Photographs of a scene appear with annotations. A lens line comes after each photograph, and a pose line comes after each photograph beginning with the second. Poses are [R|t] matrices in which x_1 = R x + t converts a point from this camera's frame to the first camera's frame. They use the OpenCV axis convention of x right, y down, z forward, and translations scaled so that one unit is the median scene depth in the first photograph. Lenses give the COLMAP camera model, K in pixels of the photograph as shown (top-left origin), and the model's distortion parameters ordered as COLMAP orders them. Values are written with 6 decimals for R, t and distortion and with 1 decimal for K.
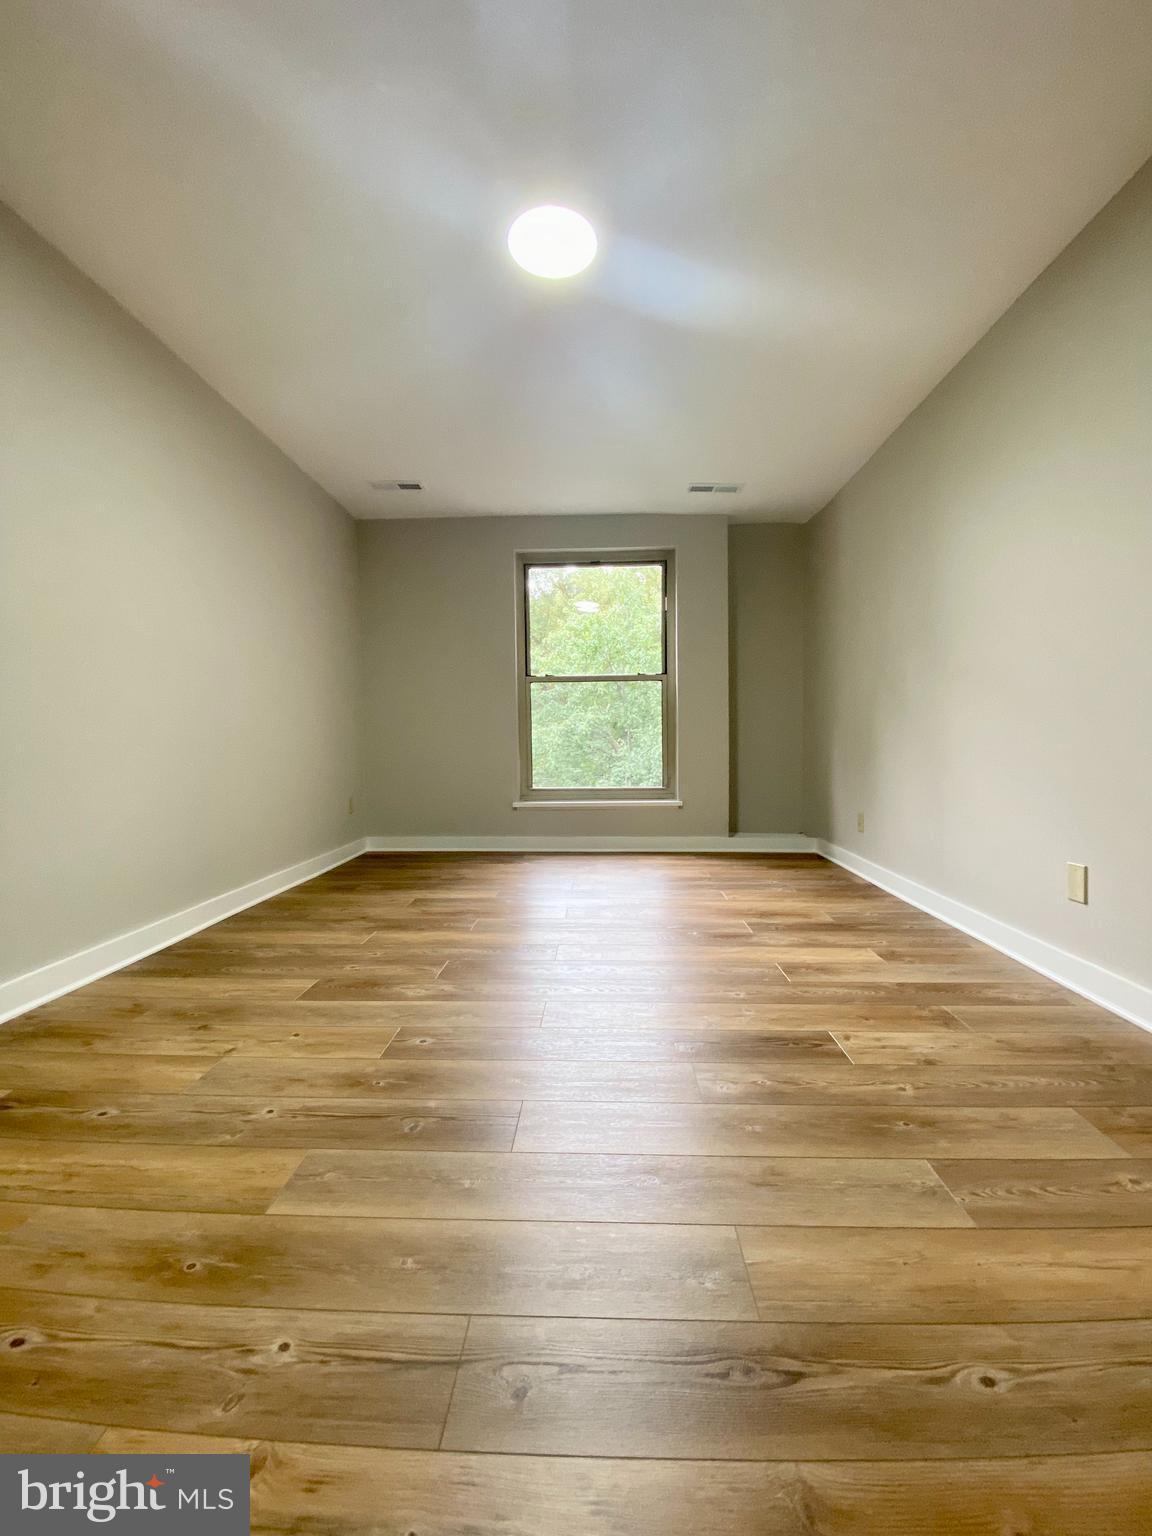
lens RADIAL K [[623.3, 0, 576.0], [0, 623.3, 768.0], [0, 0, 1]] dist [0.020249, -0.020855]
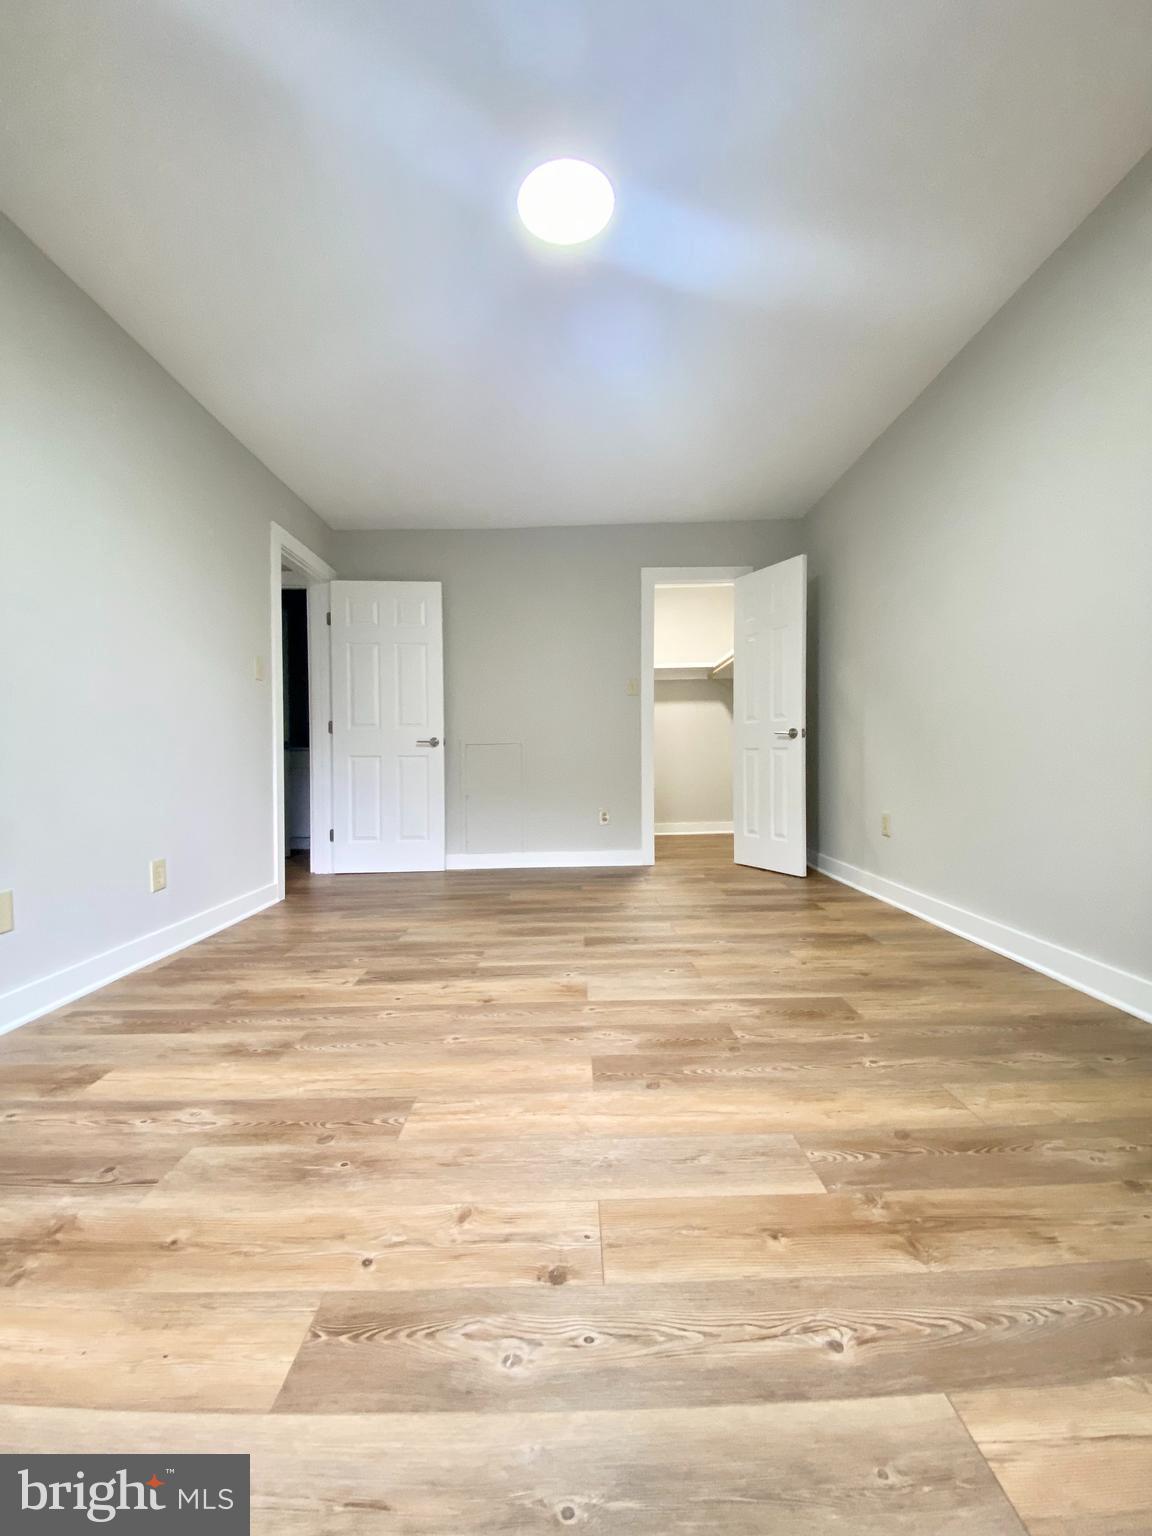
lens RADIAL K [[623.3, 0, 576.0], [0, 623.3, 768.0], [0, 0, 1]] dist [0.020249, -0.020855]
pose [[-0.998475, 0.022579, -0.050372, 0.014082], [0.019677, 0.998158, 0.057386, -0.059175], [0.051575, 0.056307, -0.997081, 1.937726]]
